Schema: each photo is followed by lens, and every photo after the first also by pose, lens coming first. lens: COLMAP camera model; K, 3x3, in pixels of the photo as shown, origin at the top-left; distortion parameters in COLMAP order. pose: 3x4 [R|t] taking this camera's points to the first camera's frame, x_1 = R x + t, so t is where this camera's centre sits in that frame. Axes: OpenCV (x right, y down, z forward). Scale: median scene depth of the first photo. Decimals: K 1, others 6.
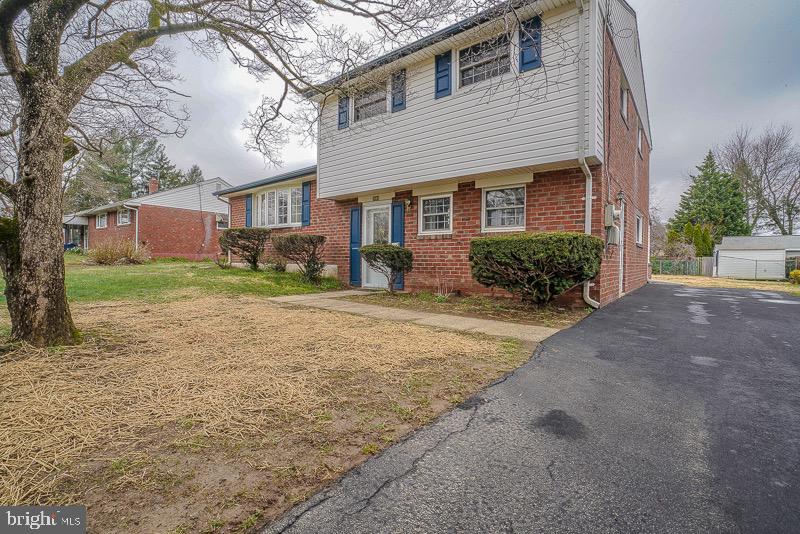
lens RADIAL K [[377.2, 0, 400.0], [0, 377.2, 267.0], [0, 0, 1]] dist [-0.041363, 0.000808]
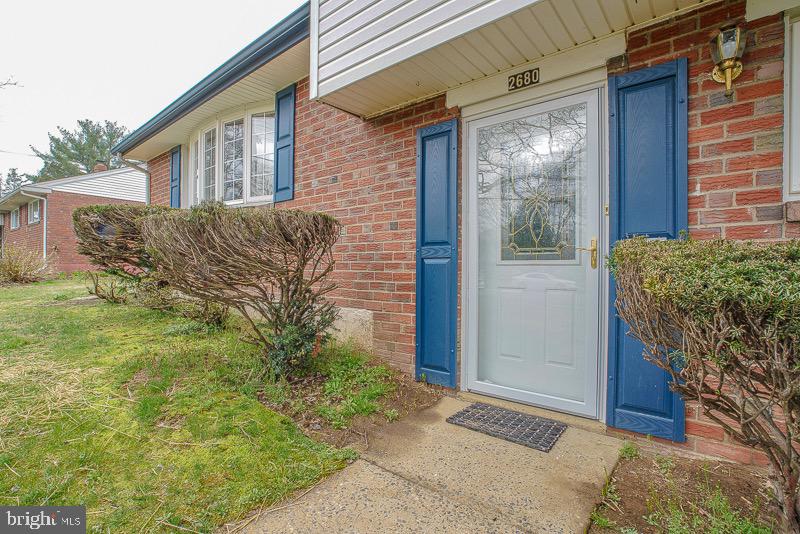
lens RADIAL K [[377.2, 0, 400.0], [0, 377.2, 267.0], [0, 0, 1]] dist [-0.041363, 0.000808]
pose [[0.999959, -0.004680, -0.007806, -0.145812], [0.004548, 0.999849, -0.016782, -0.039578], [0.007883, 0.016746, 0.999829, 0.699427]]
